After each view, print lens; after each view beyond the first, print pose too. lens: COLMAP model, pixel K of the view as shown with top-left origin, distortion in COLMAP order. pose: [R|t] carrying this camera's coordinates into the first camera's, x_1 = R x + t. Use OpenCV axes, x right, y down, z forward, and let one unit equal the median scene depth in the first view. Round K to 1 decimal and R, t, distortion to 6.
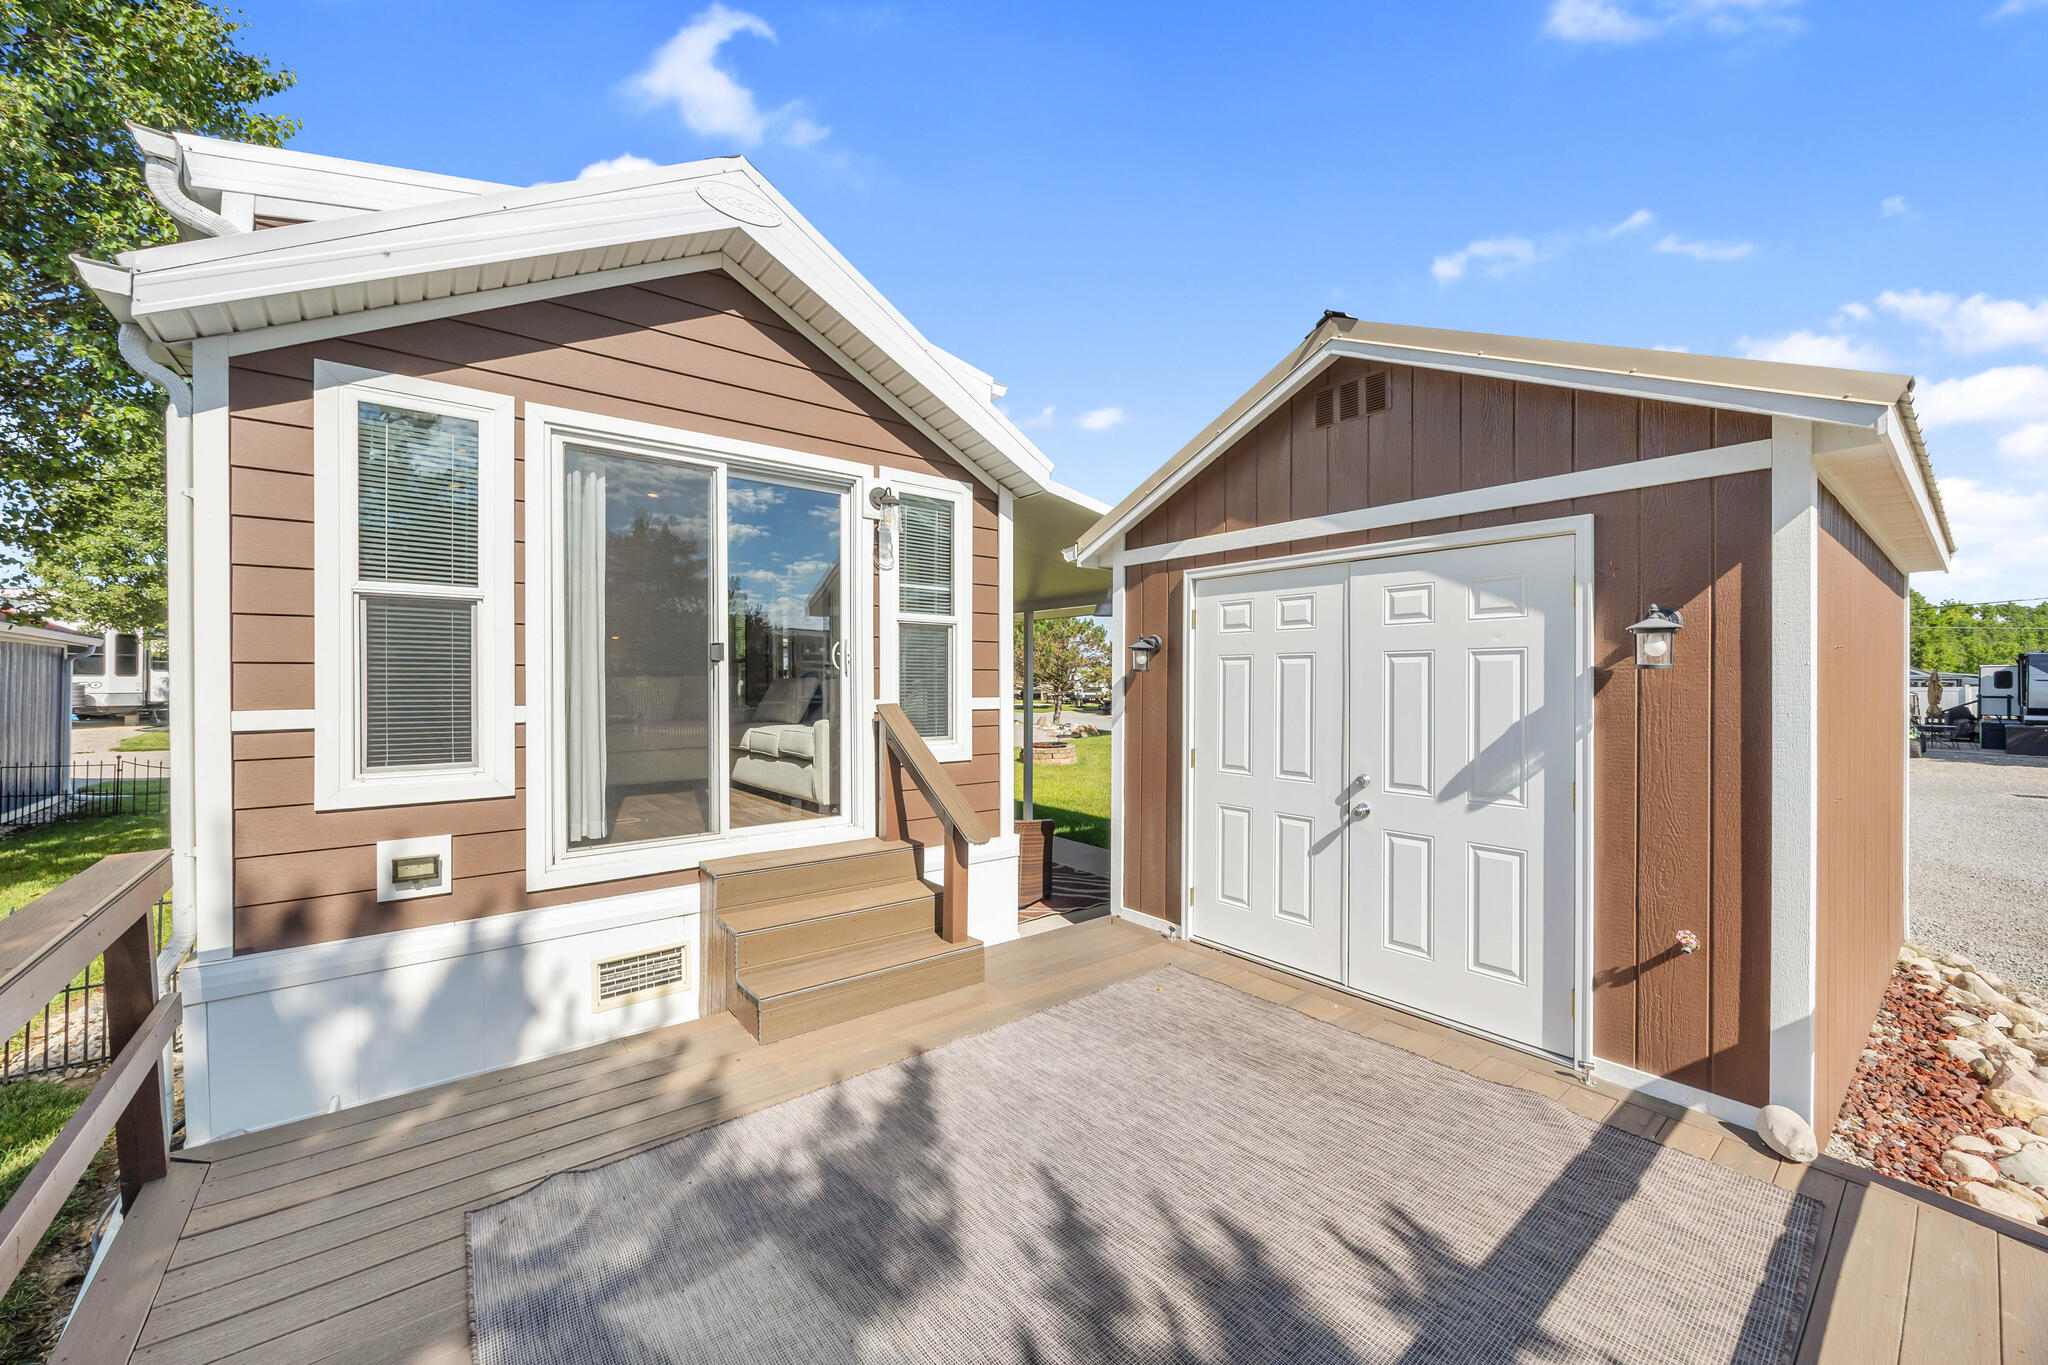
lens RADIAL K [[799.5, 0, 1024.0], [0, 799.5, 682.5], [0, 0, 1]] dist [-0.016497, 0.000075]
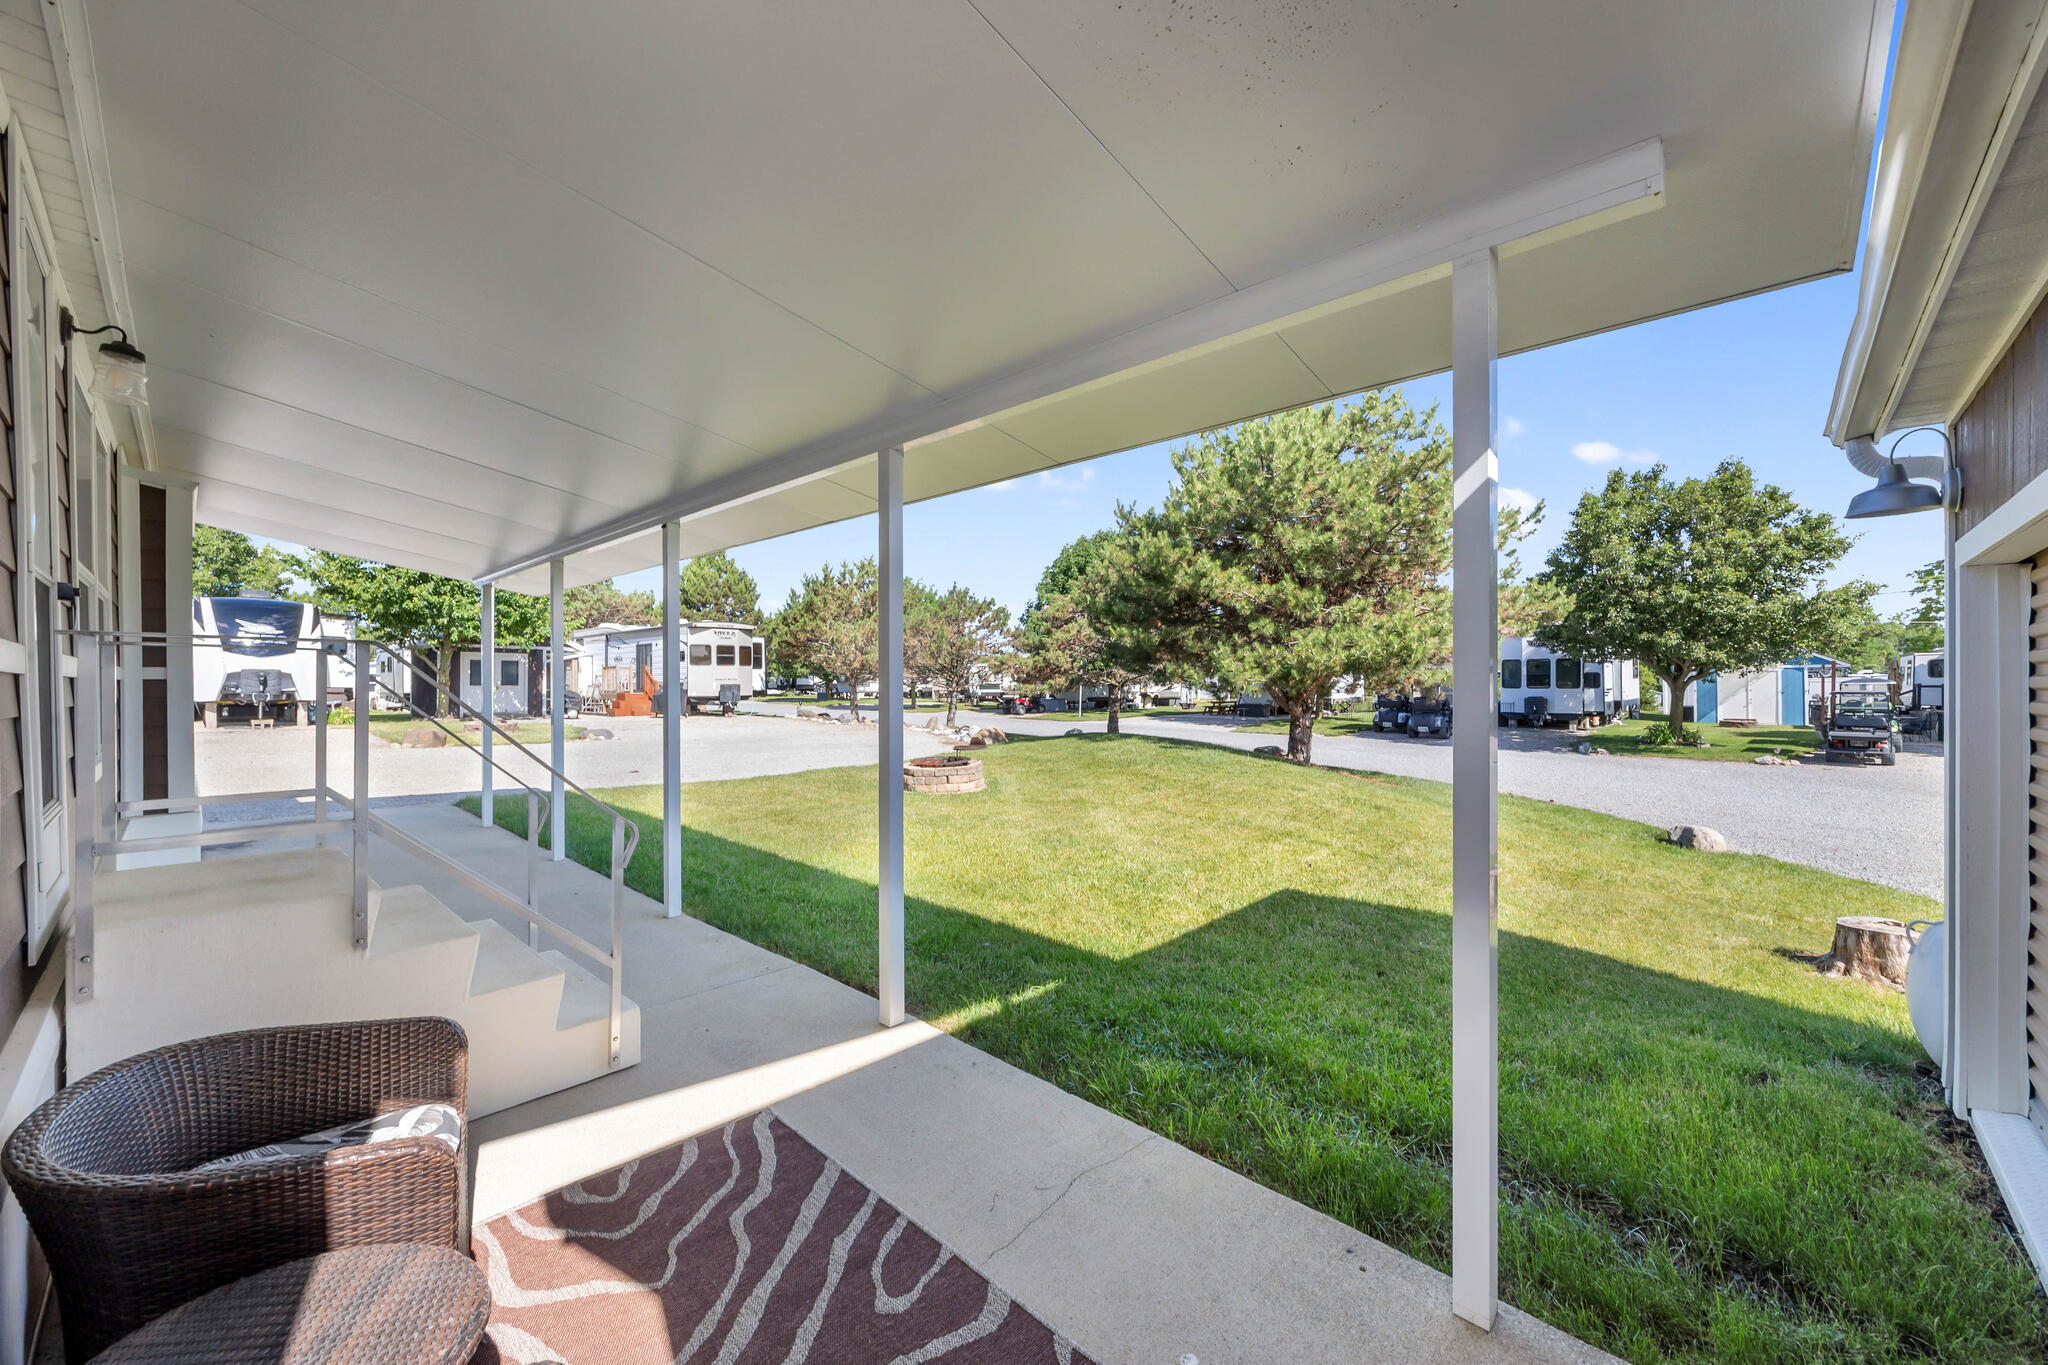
lens RADIAL K [[799.5, 0, 1024.0], [0, 799.5, 682.5], [0, 0, 1]] dist [-0.016497, 0.000075]
pose [[0.990828, -0.004877, 0.135042, 0.036065], [0.004728, 0.999988, 0.001426, 0.045909], [-0.135047, -0.000775, 0.990839, 1.353213]]
